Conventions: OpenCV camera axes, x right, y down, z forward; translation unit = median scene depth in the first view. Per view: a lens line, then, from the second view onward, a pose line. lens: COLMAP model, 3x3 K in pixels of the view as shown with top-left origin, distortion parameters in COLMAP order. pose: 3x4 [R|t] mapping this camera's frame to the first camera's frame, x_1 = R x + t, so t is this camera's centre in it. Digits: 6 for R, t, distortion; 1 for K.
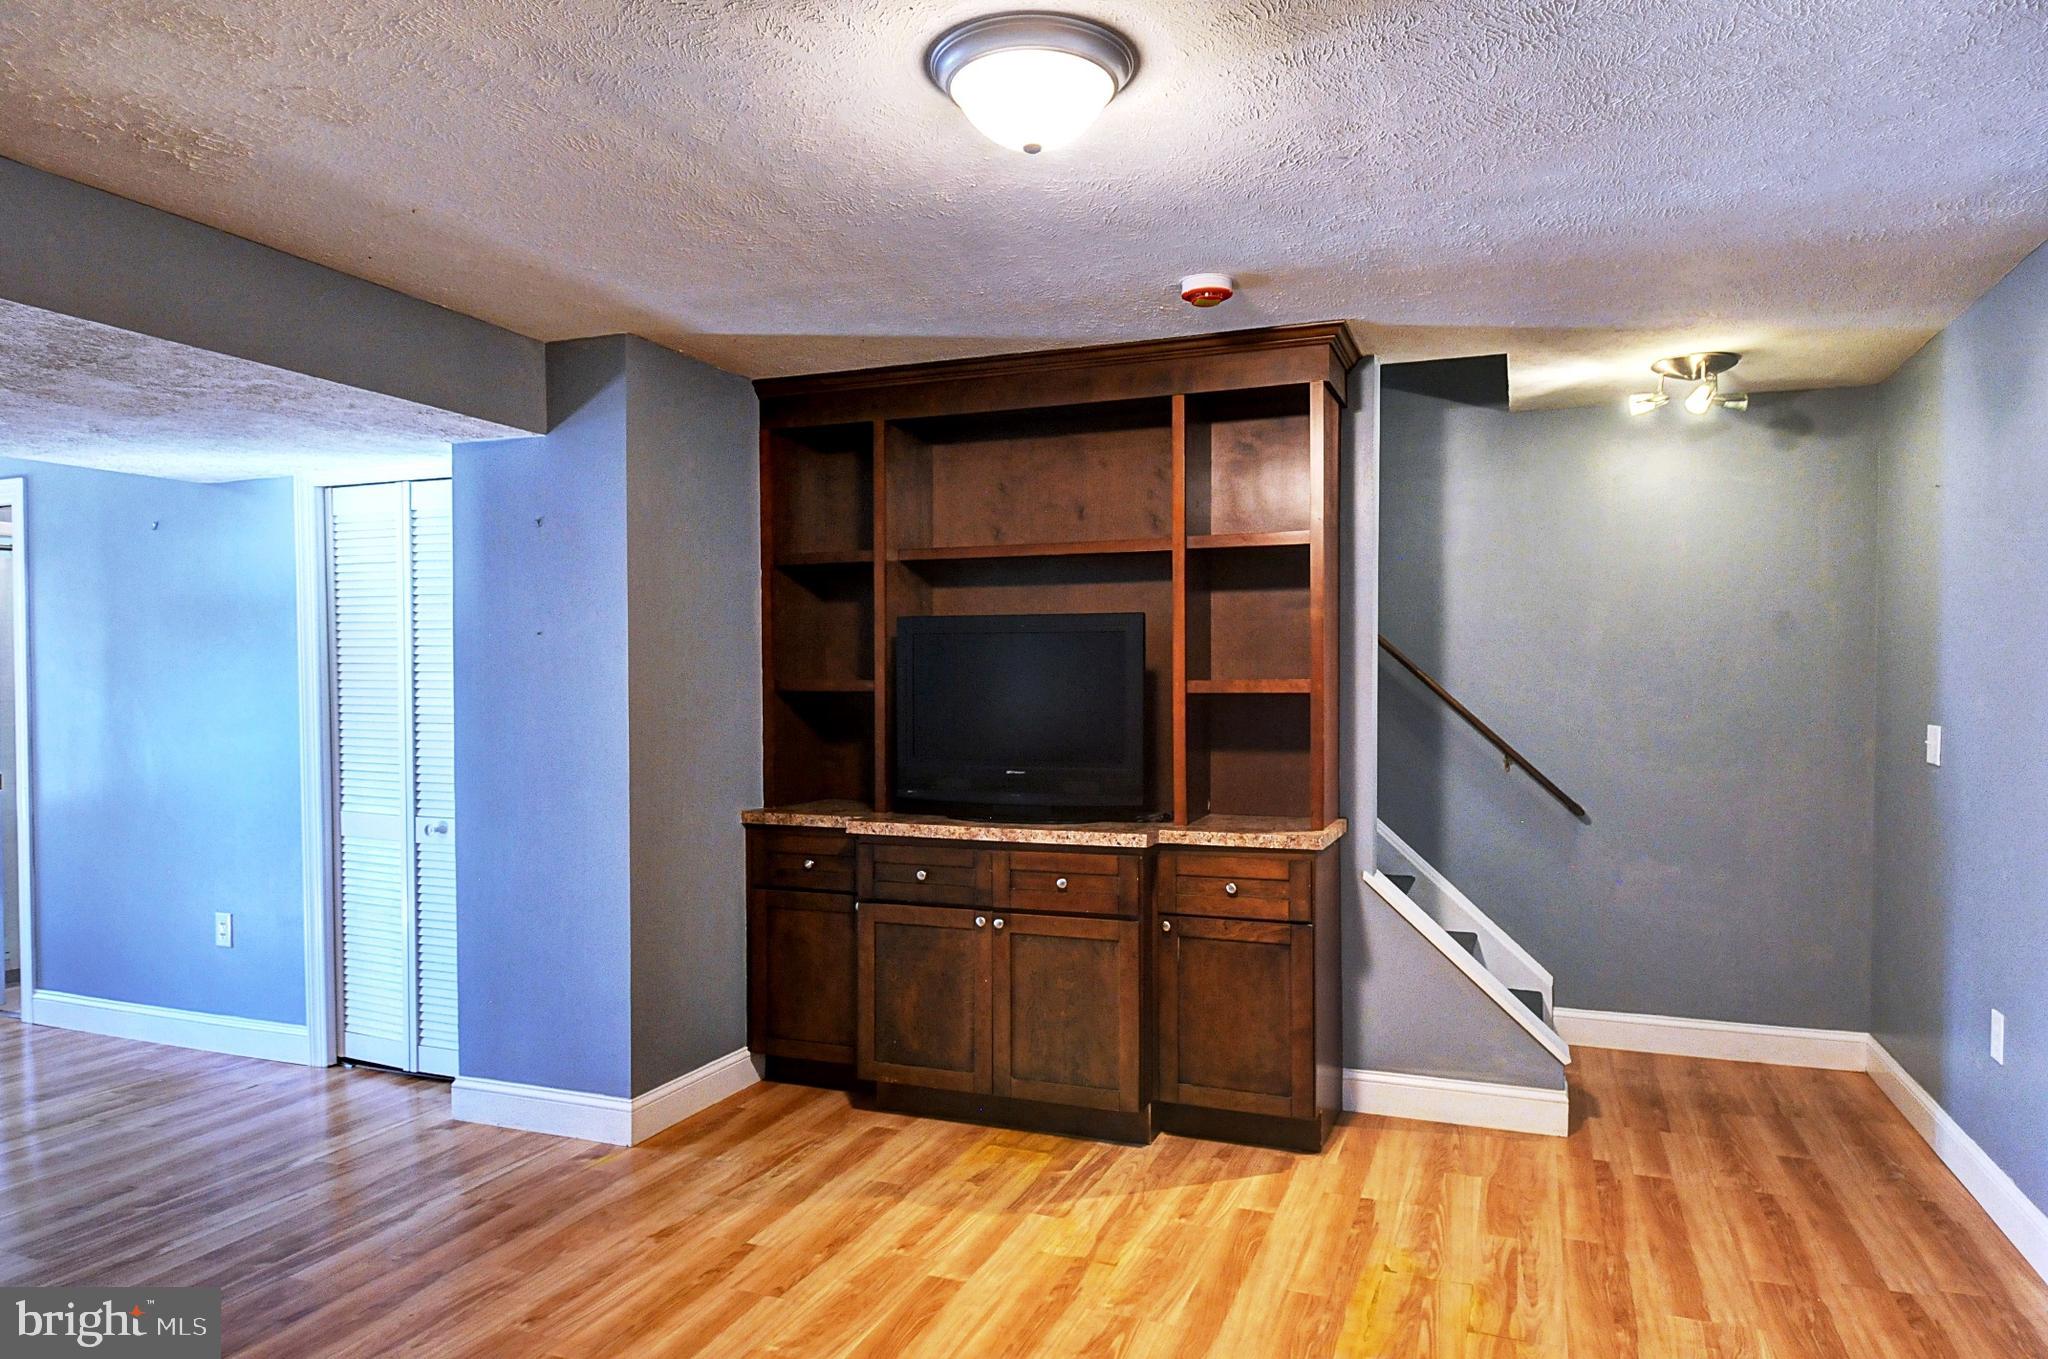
lens RADIAL K [[1267.1, 0, 1027.9], [0, 1267.1, 691.8], [0, 0, 1]] dist [-0.005822, -0.004723]
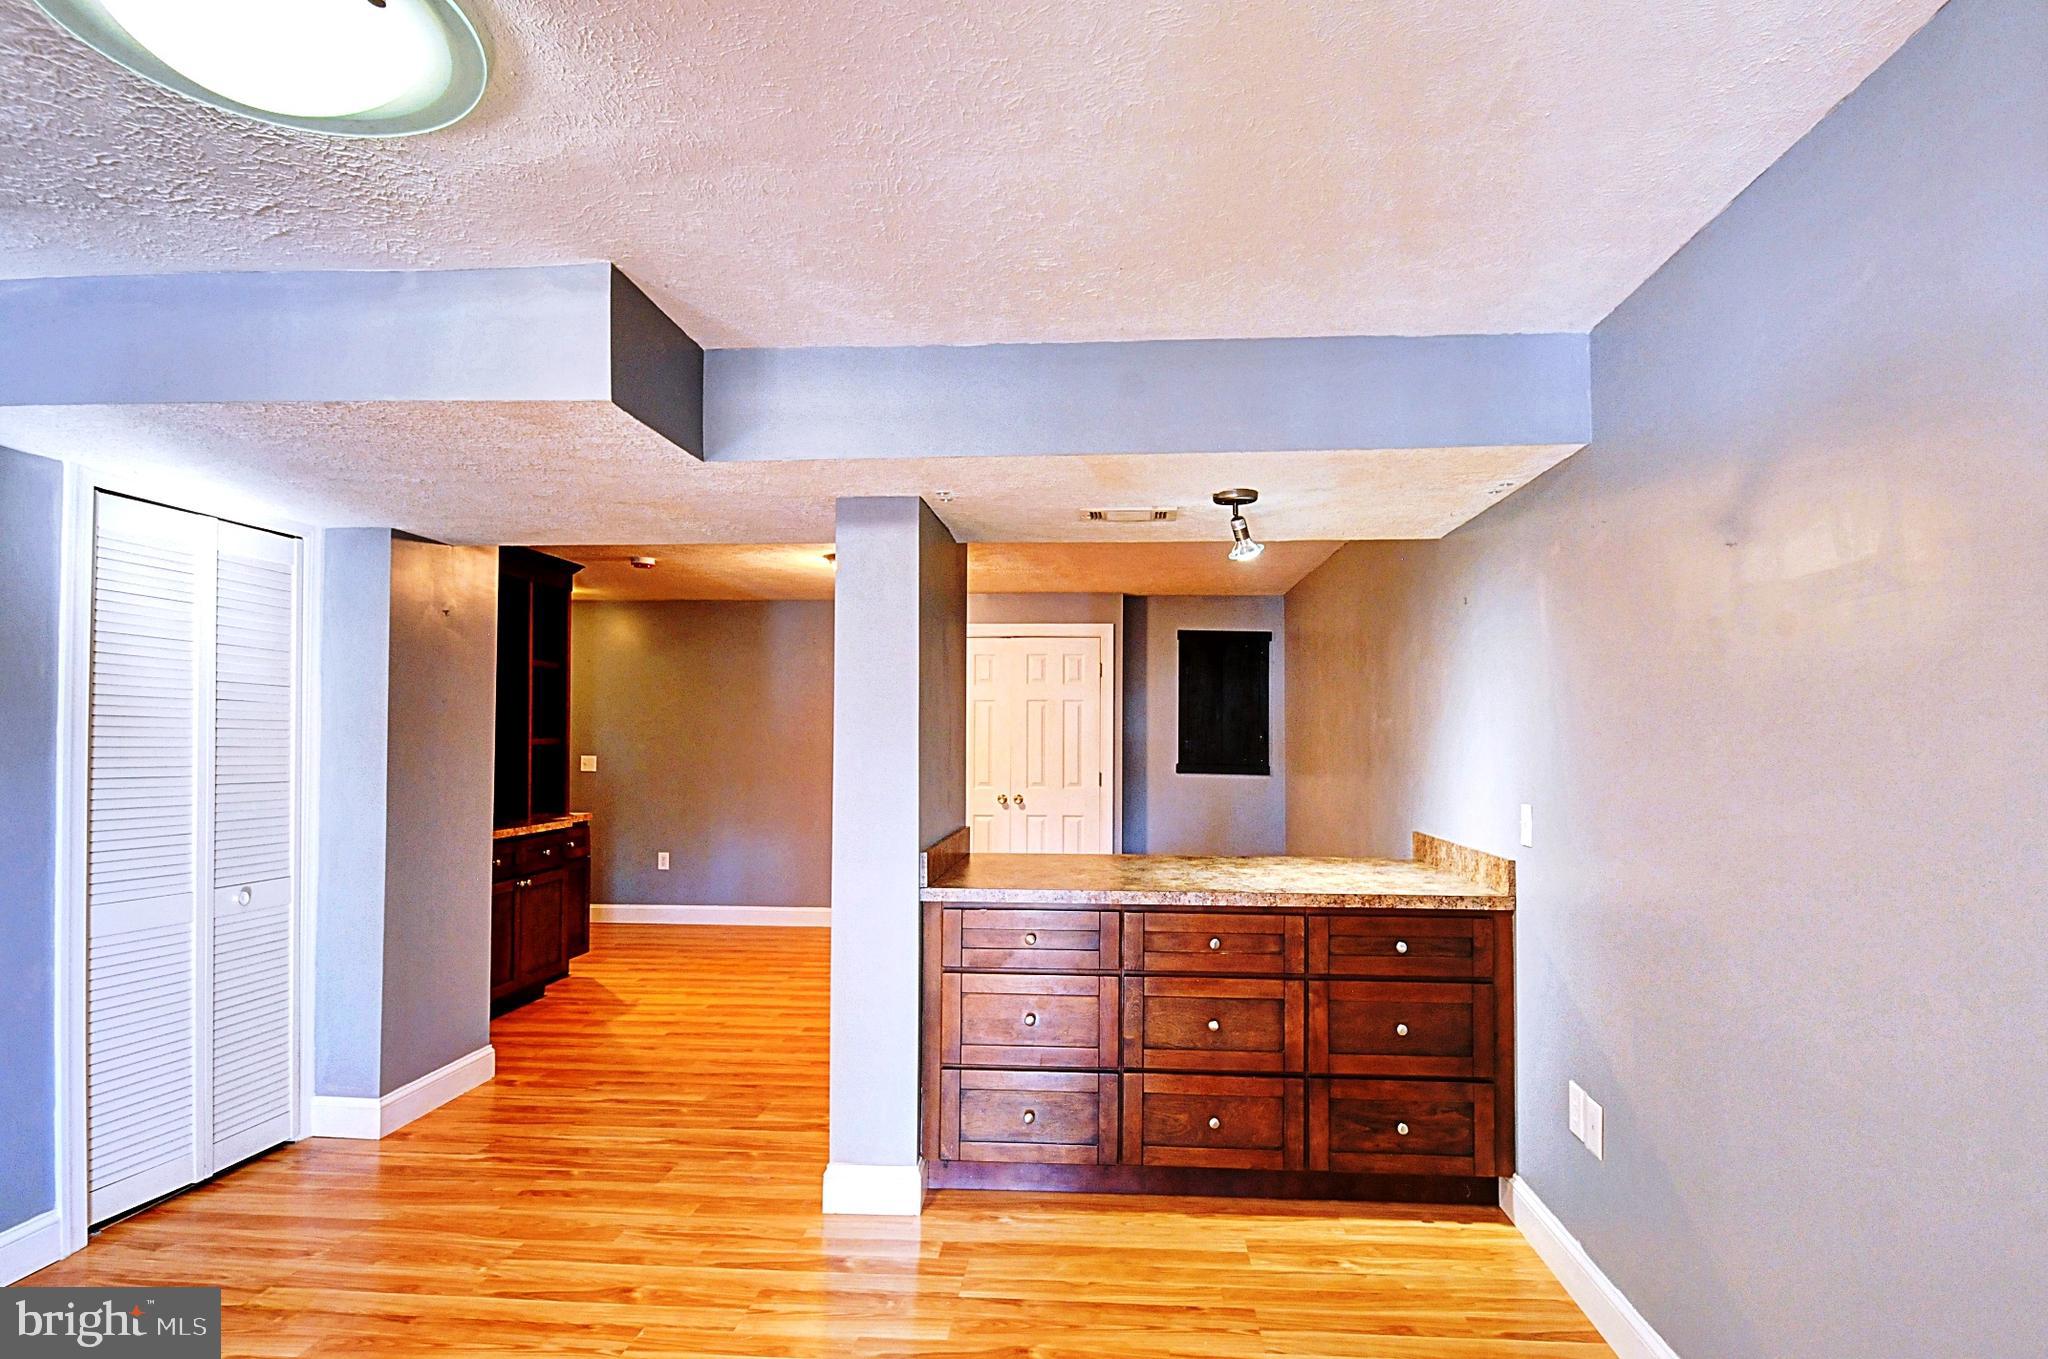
lens RADIAL K [[1113.7, 0, 1091.7], [0, 1113.7, 696.3], [0, 0, 1]] dist [0.000675, -0.016135]
pose [[-0.330250, 0.034873, 0.943249, -1.780688], [0.003498, 0.999356, -0.035723, -0.010457], [-0.943887, -0.008498, -0.330159, 0.830593]]
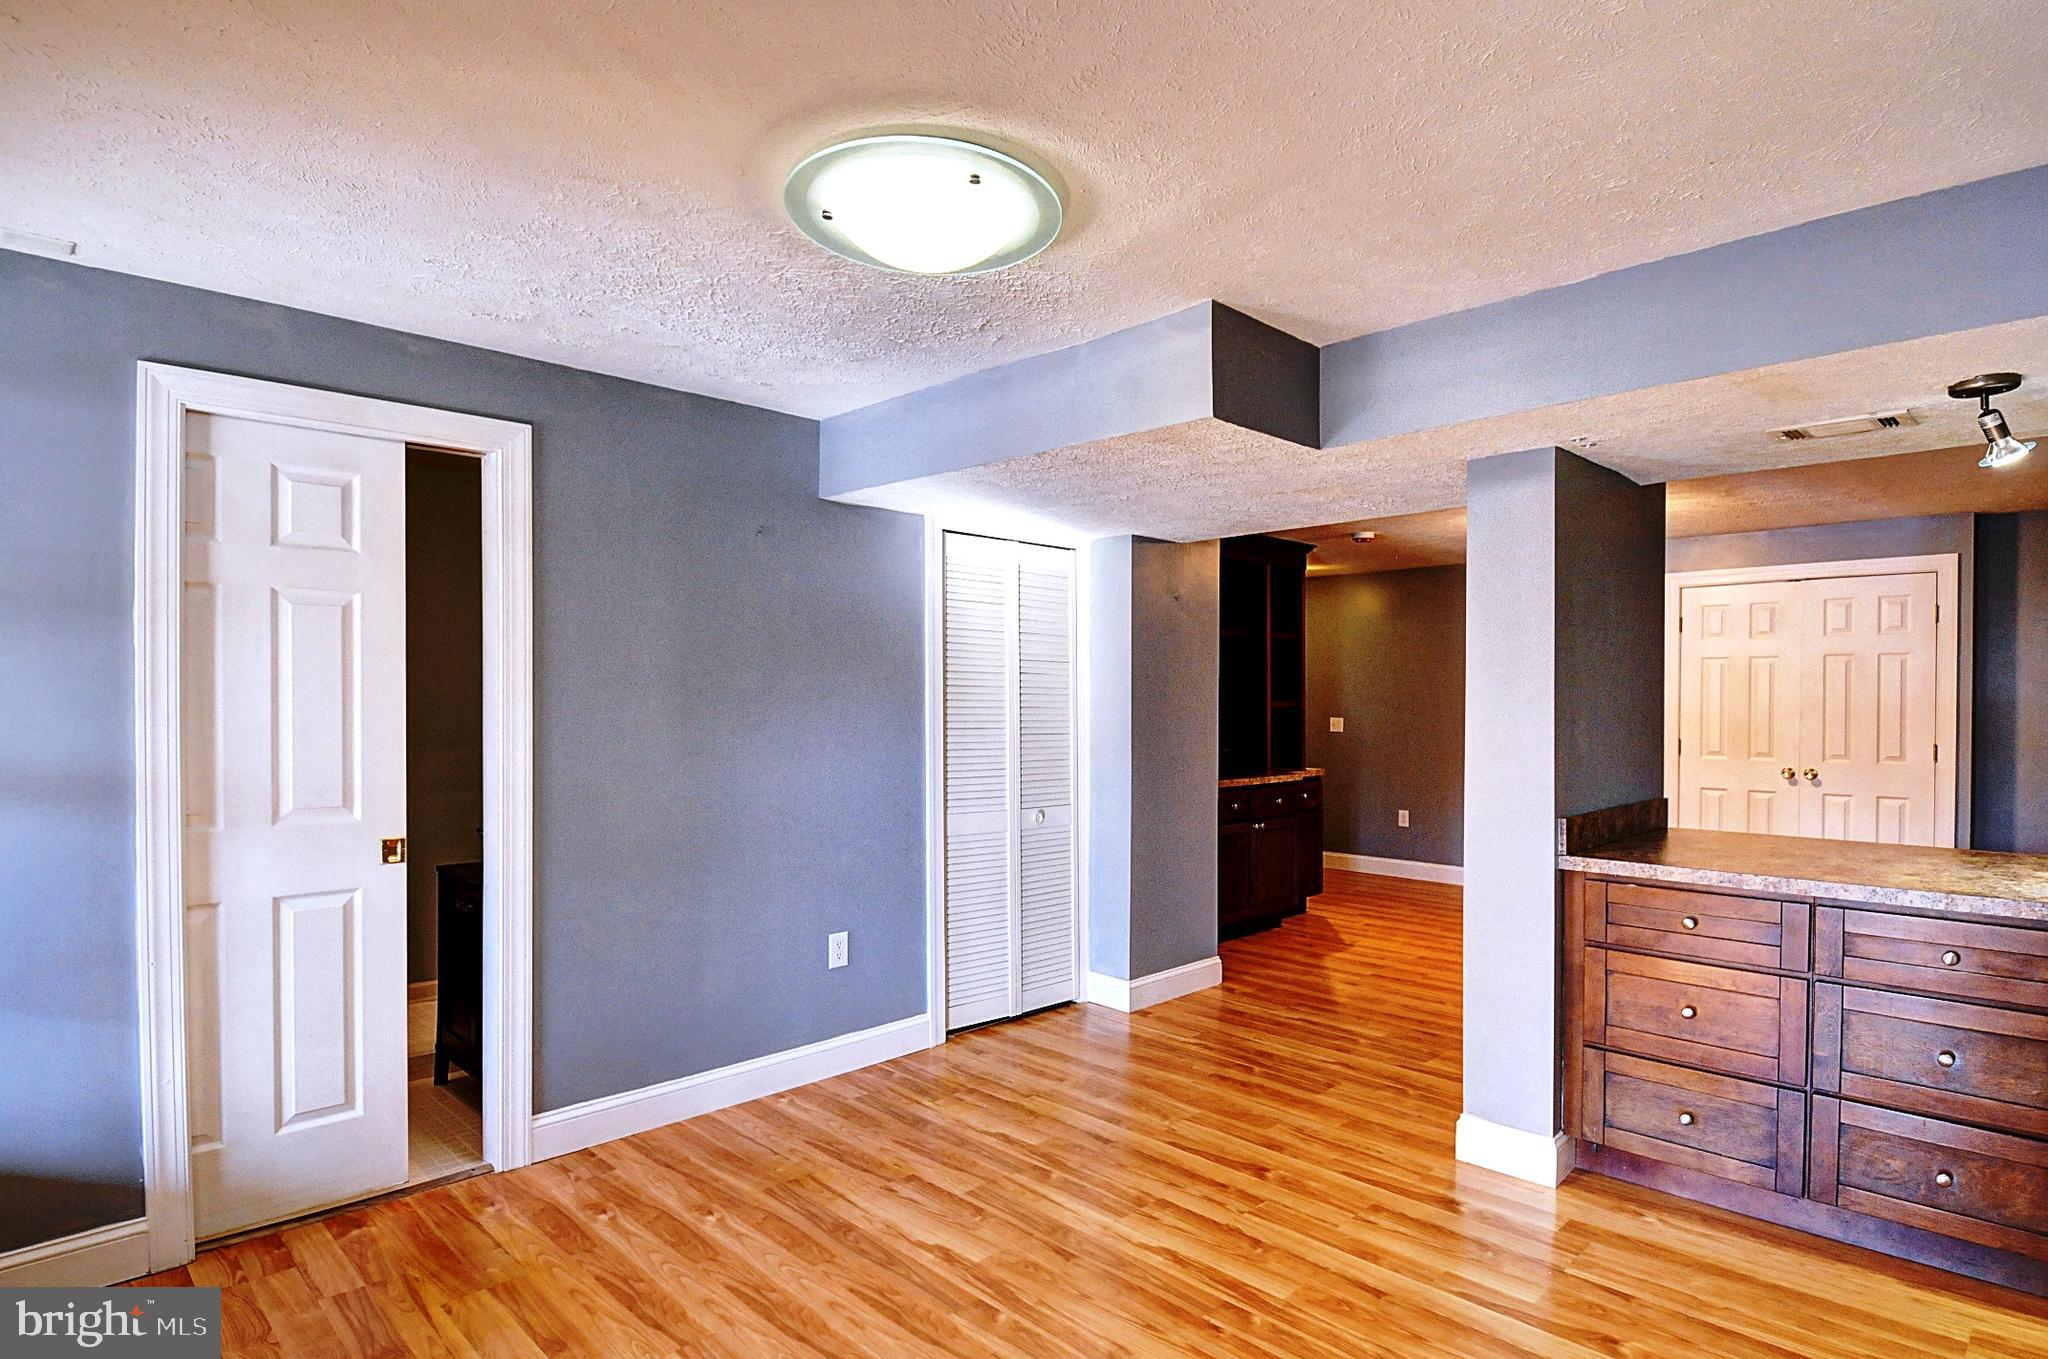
lens RADIAL K [[1113.7, 0, 1028.1], [0, 1113.7, 695.9], [0, 0, 1]] dist [0.000675, -0.016135]
pose [[0.400929, 0.004627, 0.916097, -1.846618], [0.004167, 0.999968, -0.006874, -0.007826], [-0.916100, 0.006574, 0.400897, 0.680398]]
